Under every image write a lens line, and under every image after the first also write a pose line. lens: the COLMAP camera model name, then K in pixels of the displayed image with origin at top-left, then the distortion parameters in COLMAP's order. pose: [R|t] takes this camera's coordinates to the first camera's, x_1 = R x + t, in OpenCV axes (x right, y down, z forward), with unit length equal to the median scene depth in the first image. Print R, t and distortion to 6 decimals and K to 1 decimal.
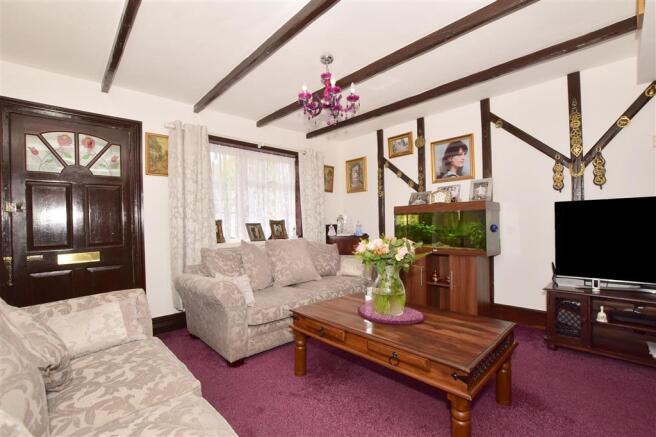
lens RADIAL K [[294.5, 0, 325.0], [0, 294.5, 221.0], [0, 0, 1]] dist [-0.005912, -0.000539]
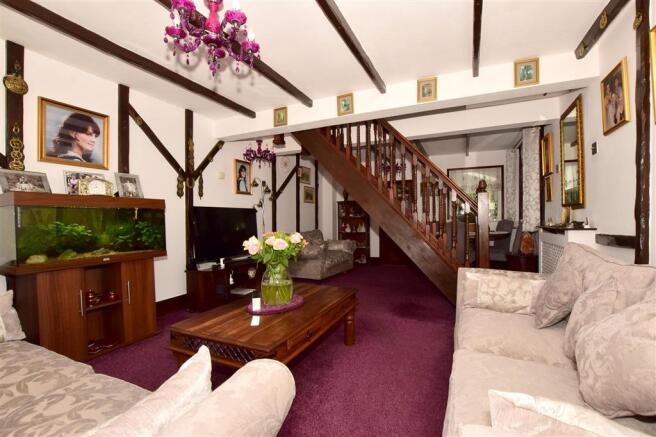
lens RADIAL K [[294.5, 0, 328.5], [0, 294.5, 217.5], [0, 0, 1]] dist [-0.005912, -0.000539]
pose [[-0.346382, 0.015220, 0.937970, -0.508052], [0.001864, 0.999878, -0.015536, 0.006146], [-0.938092, -0.003633, -0.346368, 0.717429]]
